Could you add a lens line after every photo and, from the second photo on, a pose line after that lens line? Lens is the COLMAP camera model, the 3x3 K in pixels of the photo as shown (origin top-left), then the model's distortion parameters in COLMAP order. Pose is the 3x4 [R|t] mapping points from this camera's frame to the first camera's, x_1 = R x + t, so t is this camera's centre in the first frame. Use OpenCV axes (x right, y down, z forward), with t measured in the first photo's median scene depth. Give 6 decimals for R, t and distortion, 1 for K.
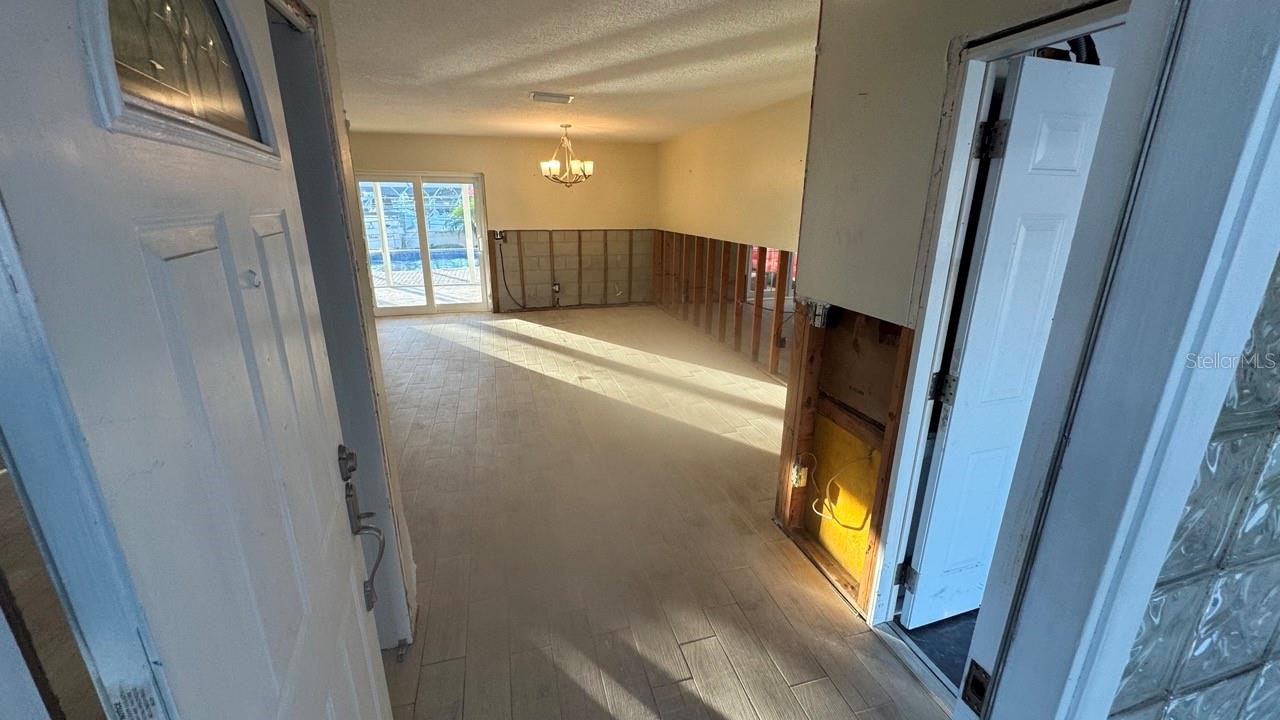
lens RADIAL K [[507.0, 0, 638.5], [0, 507.0, 357.6], [0, 0, 1]] dist [-0.000936, -0.000041]
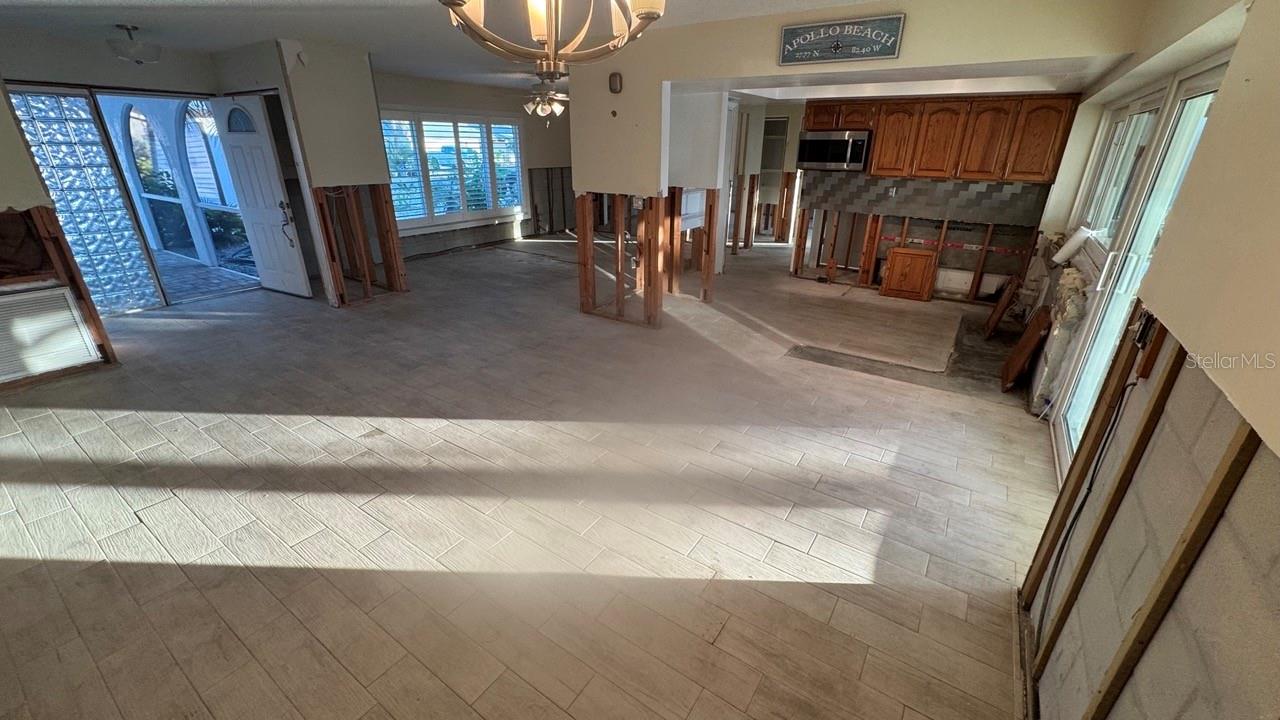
lens RADIAL K [[507.0, 0, 640.1], [0, 507.0, 358.4], [0, 0, 1]] dist [-0.000936, -0.000041]
pose [[-0.764800, 0.236278, -0.599378, -0.003098], [-0.203815, 0.793815, 0.572990, -0.301959], [0.611180, 0.560385, -0.558952, 0.980849]]
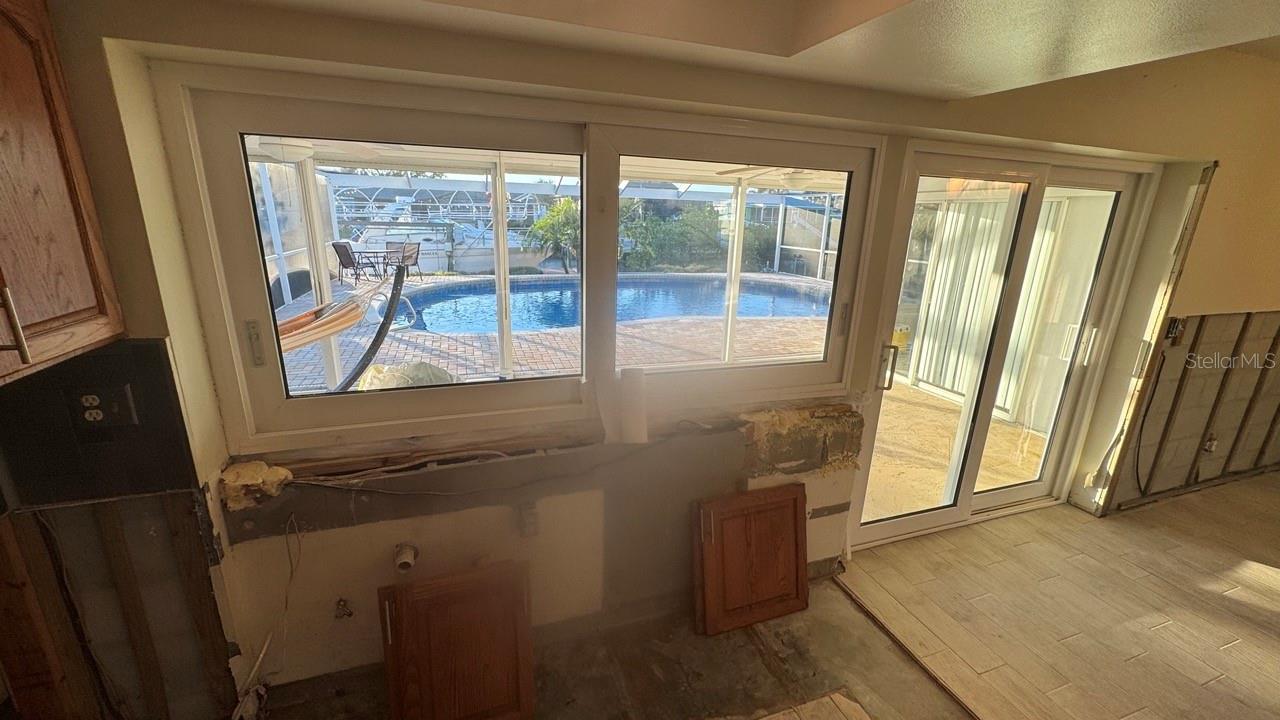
lens RADIAL K [[507.0, 0, 638.5], [0, 507.0, 360.5], [0, 0, 1]] dist [-0.000936, -0.000041]
pose [[0.998191, 0.007270, 0.059688, -0.688730], [-0.006448, 0.999882, -0.013968, -0.207526], [-0.059782, 0.013557, 0.998119, 0.637592]]
